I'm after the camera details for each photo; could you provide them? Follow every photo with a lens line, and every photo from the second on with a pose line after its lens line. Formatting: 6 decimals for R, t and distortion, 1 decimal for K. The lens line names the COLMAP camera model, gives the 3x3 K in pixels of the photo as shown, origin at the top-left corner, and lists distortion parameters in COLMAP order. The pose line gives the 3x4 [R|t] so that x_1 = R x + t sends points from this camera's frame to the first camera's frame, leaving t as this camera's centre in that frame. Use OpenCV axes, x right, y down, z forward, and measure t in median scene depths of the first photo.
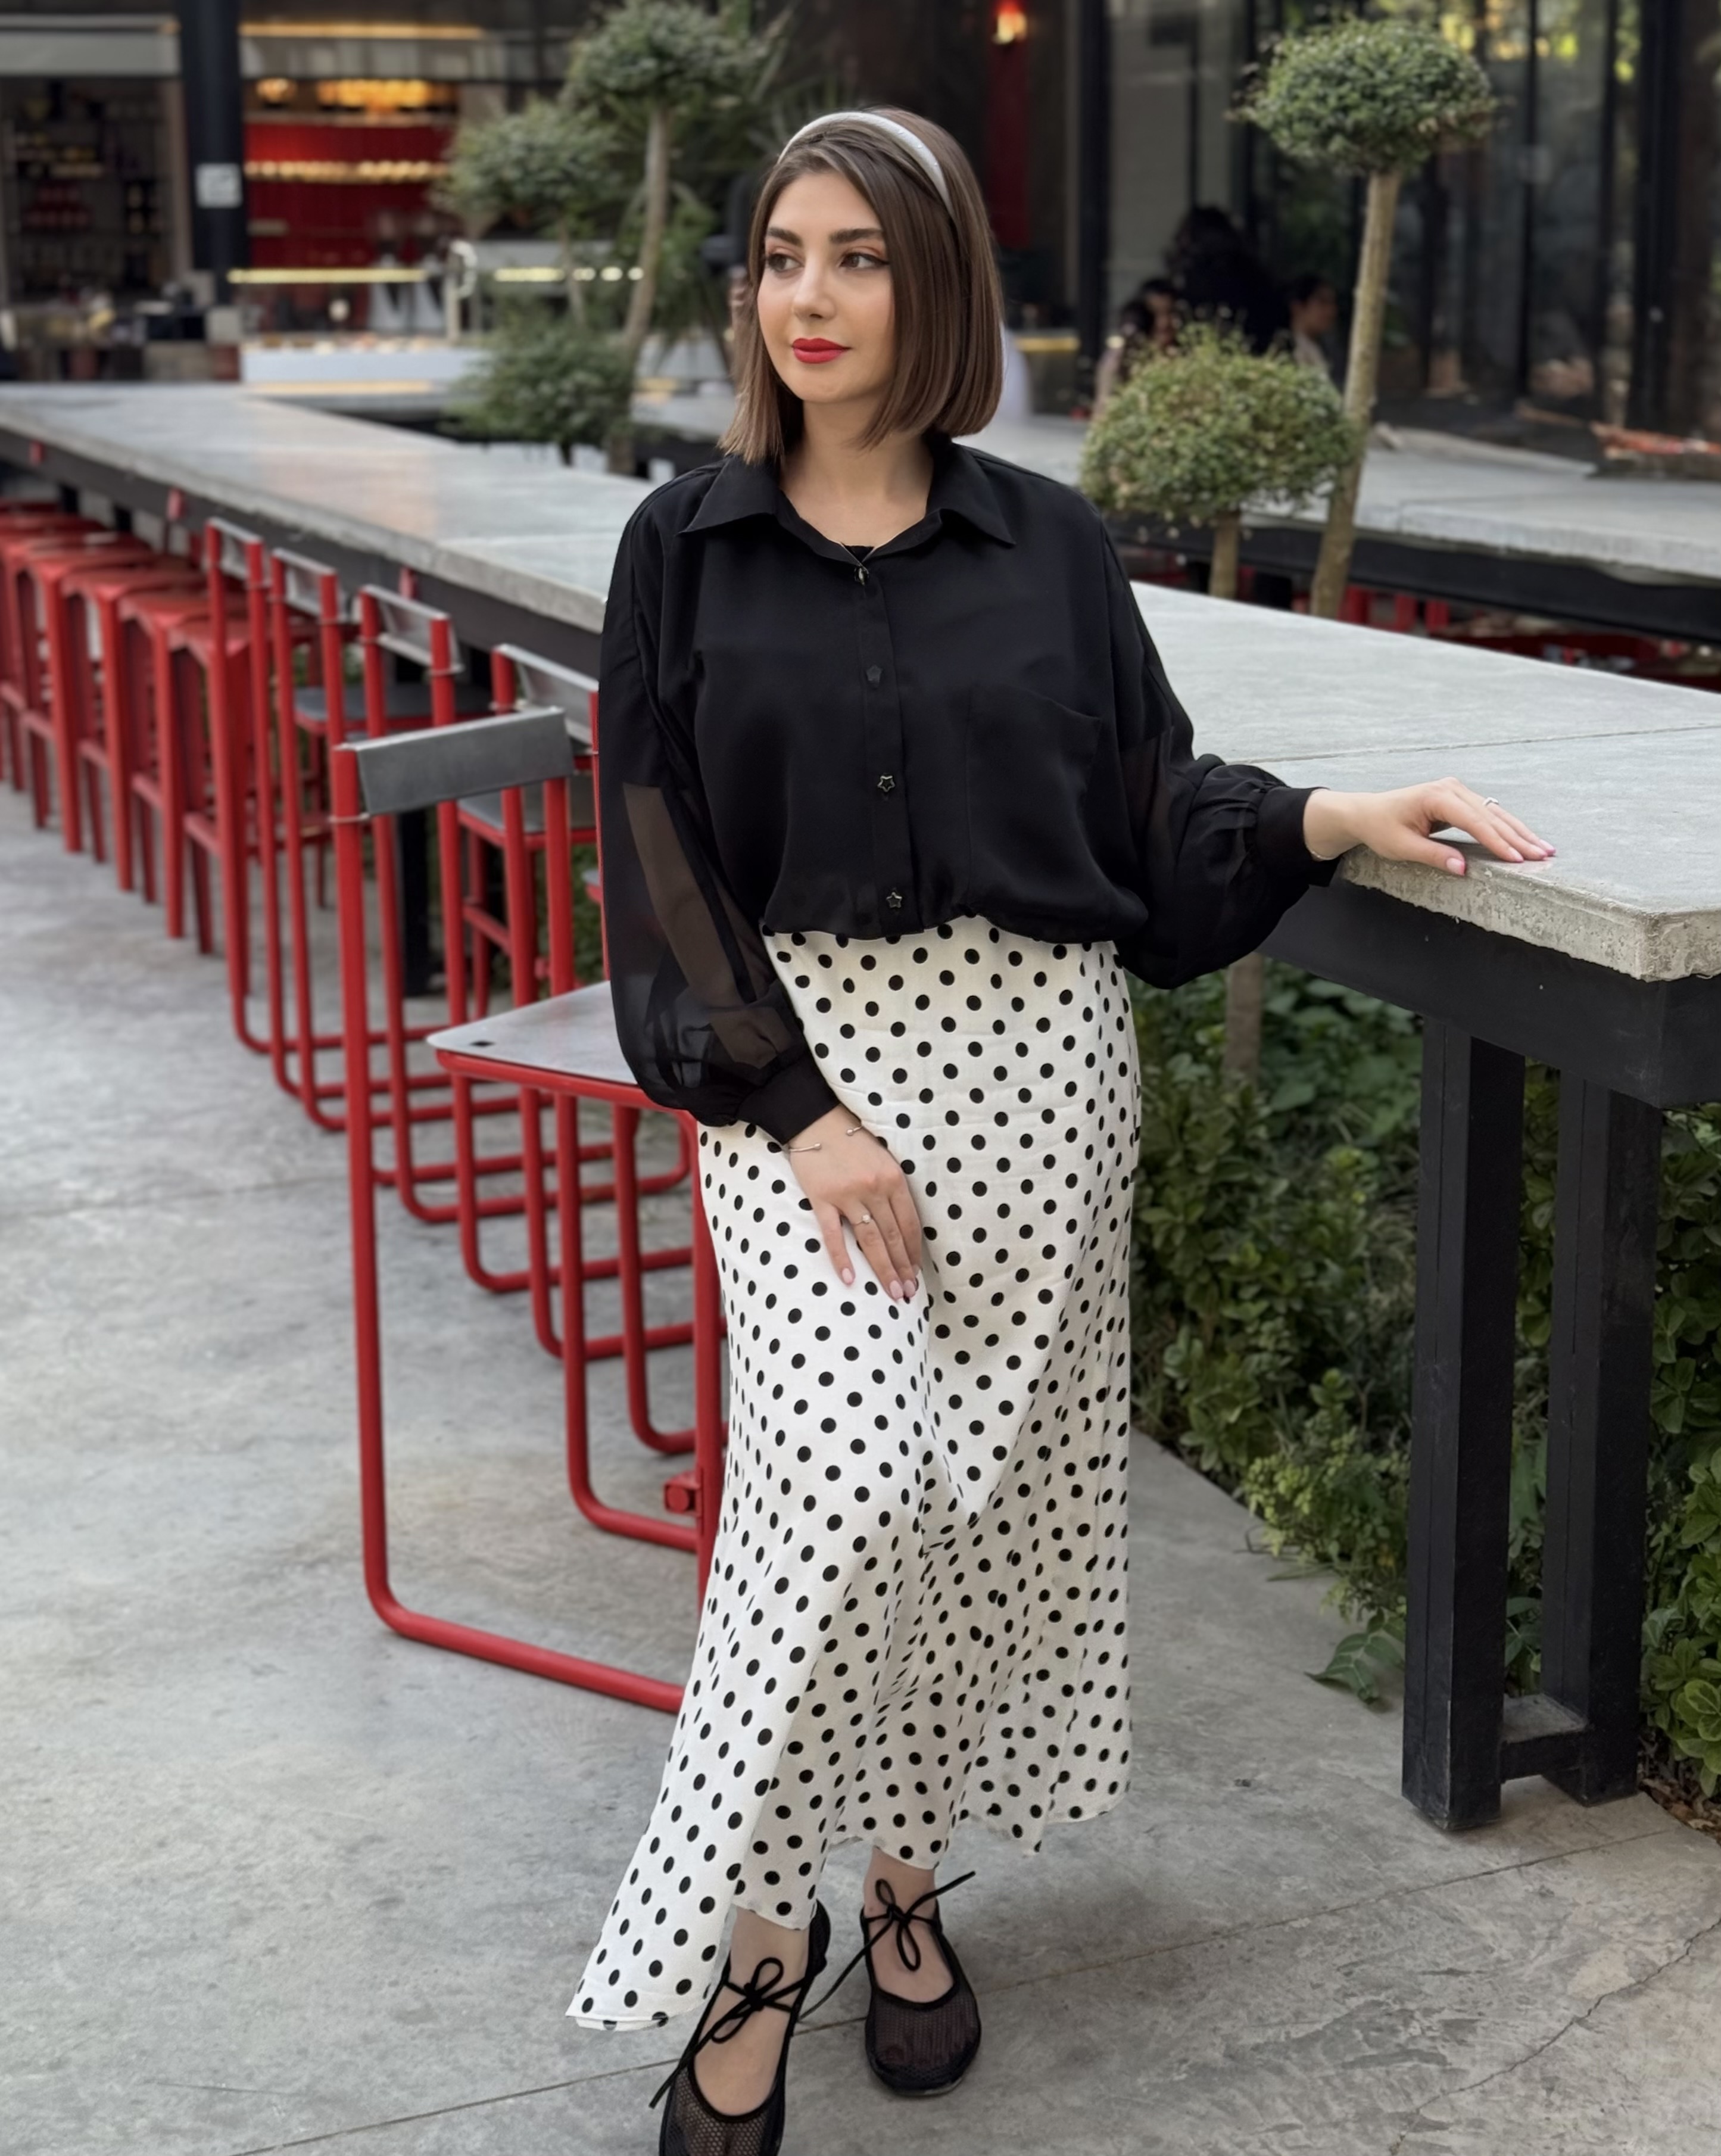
lens RADIAL K [[3250.3, 0, 913.5], [0, 3250.3, 915.1], [0, 0, 1]] dist [0.107842, -0.033422]
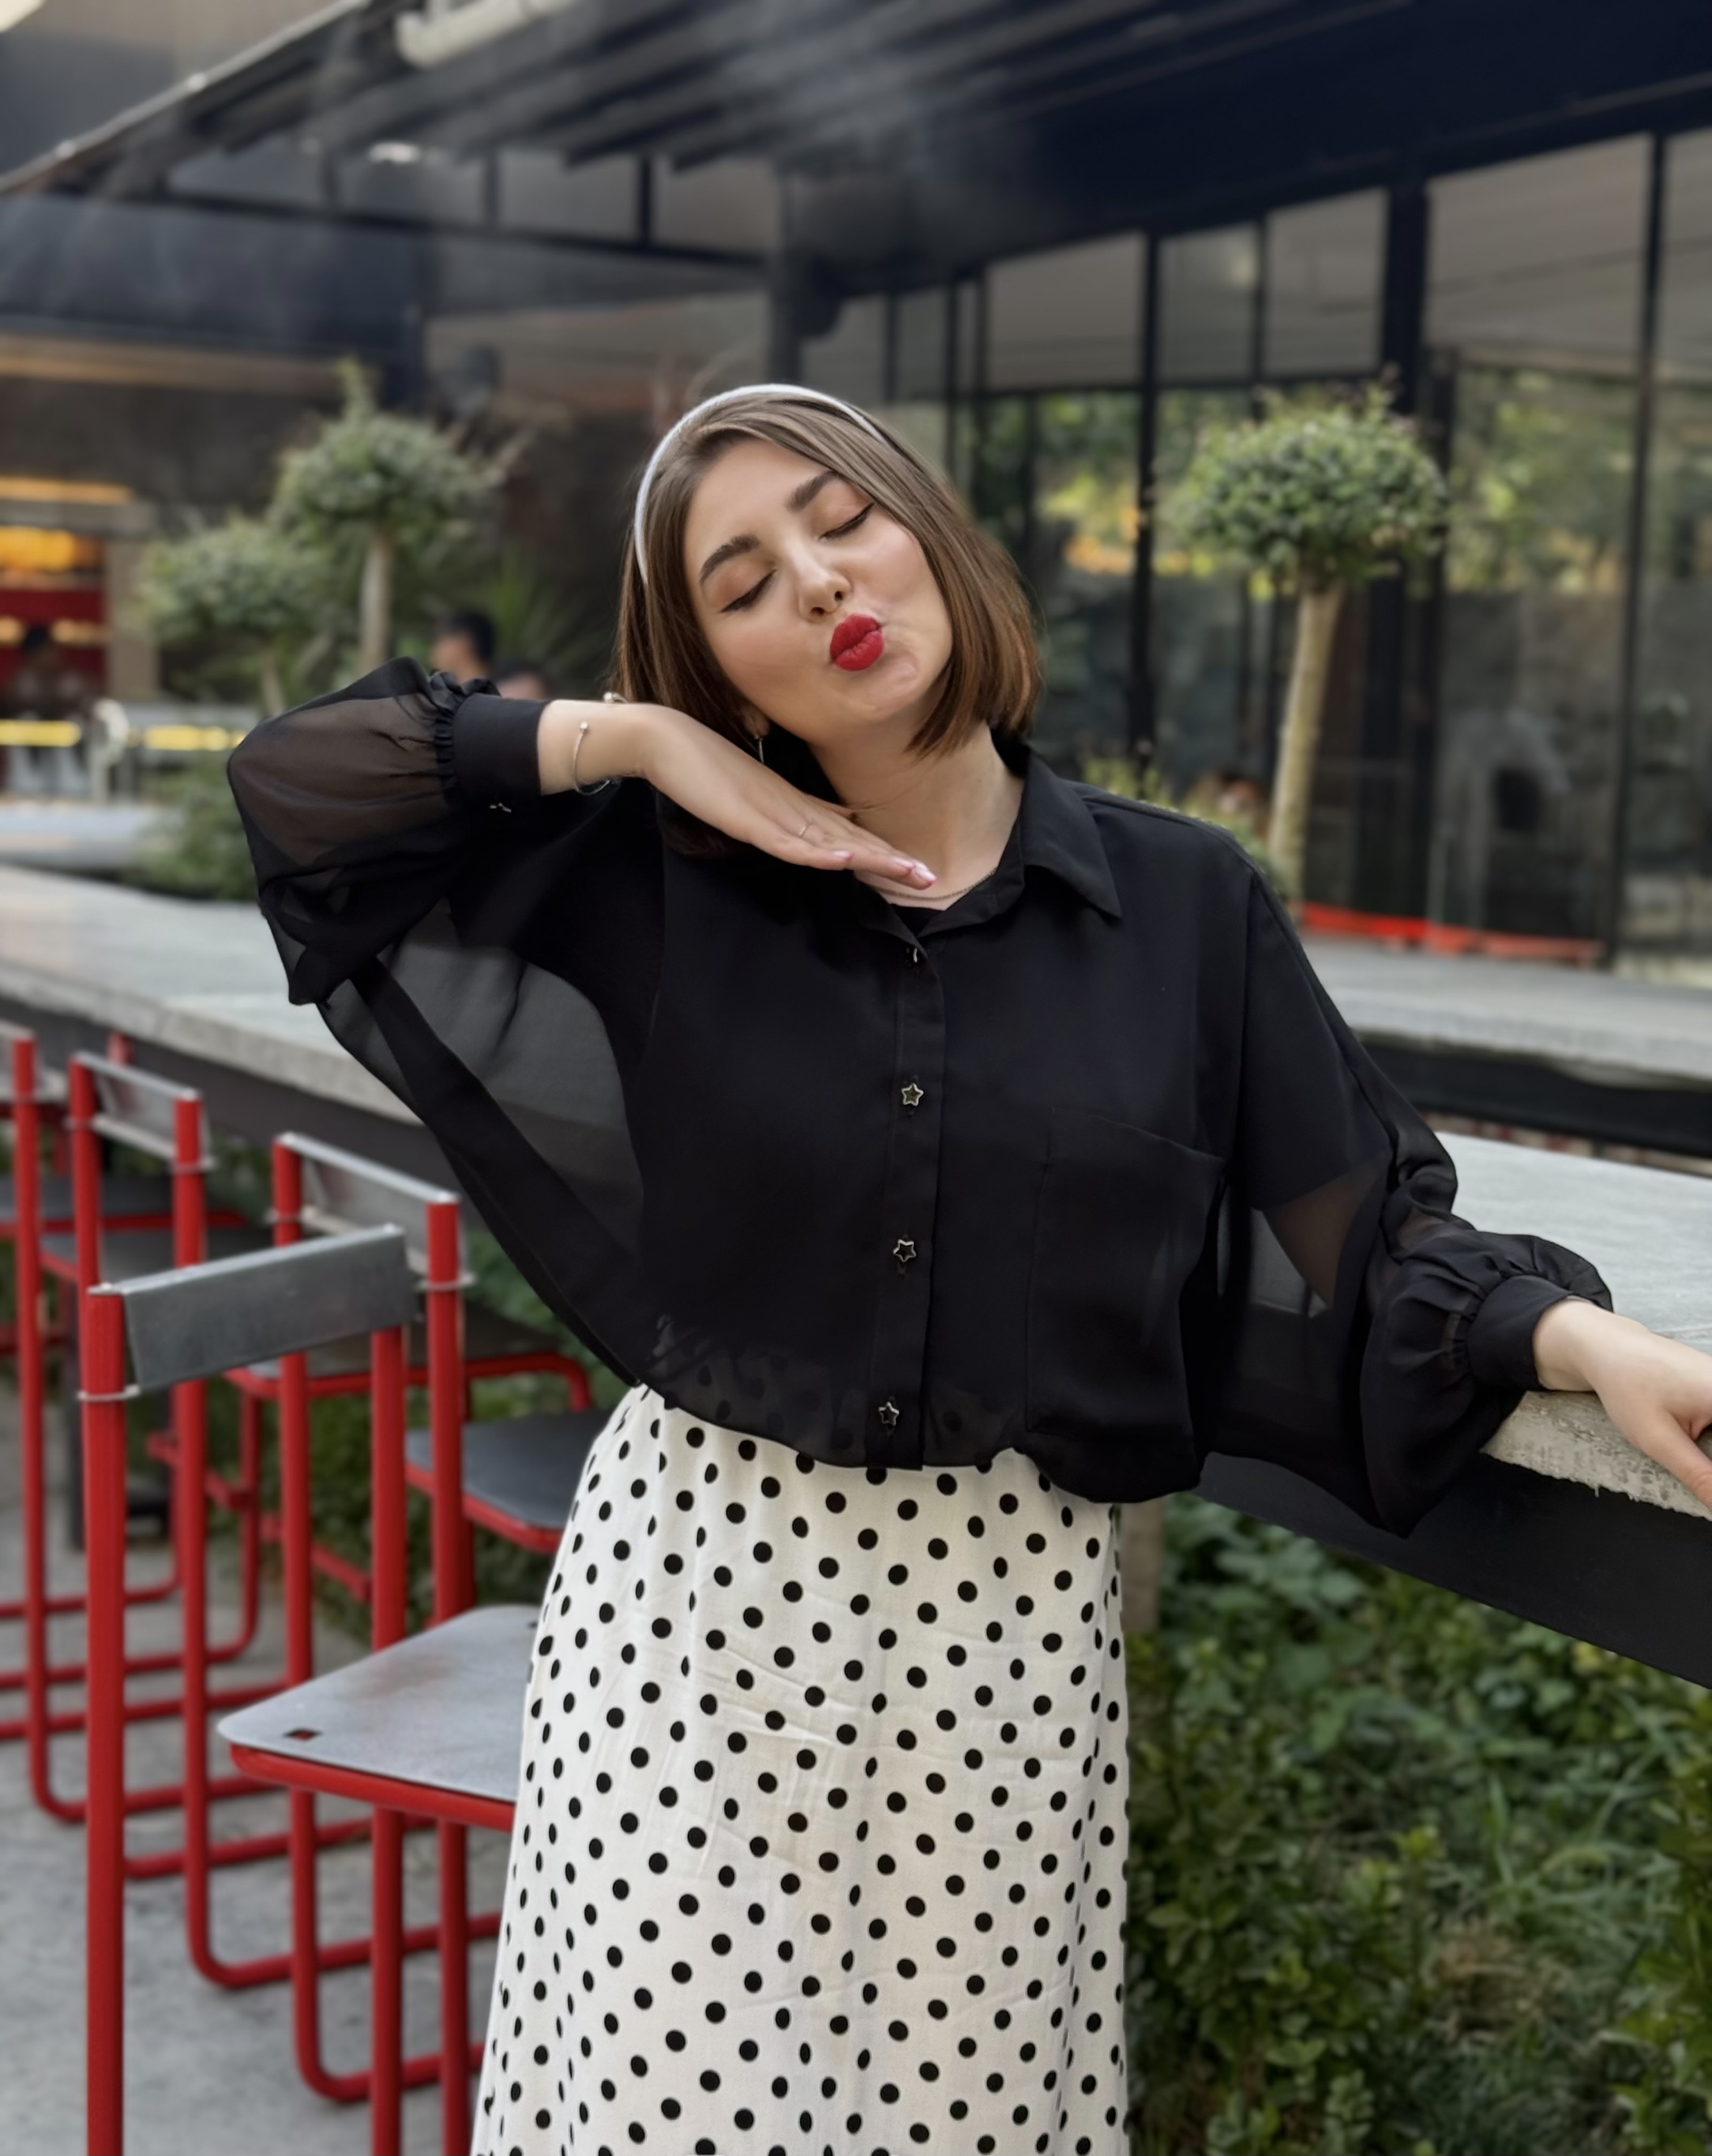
lens RADIAL K [[3108.9, 0, 846.7], [0, 3108.9, 1154.6], [0, 0, 1]] dist [0.114097, -0.016121]
pose [[0.994114, 0.016555, 0.107071, -0.063709], [-0.008762, 0.997305, -0.072849, -0.023473], [-0.107988, 0.071482, 0.991579, 0.234881]]
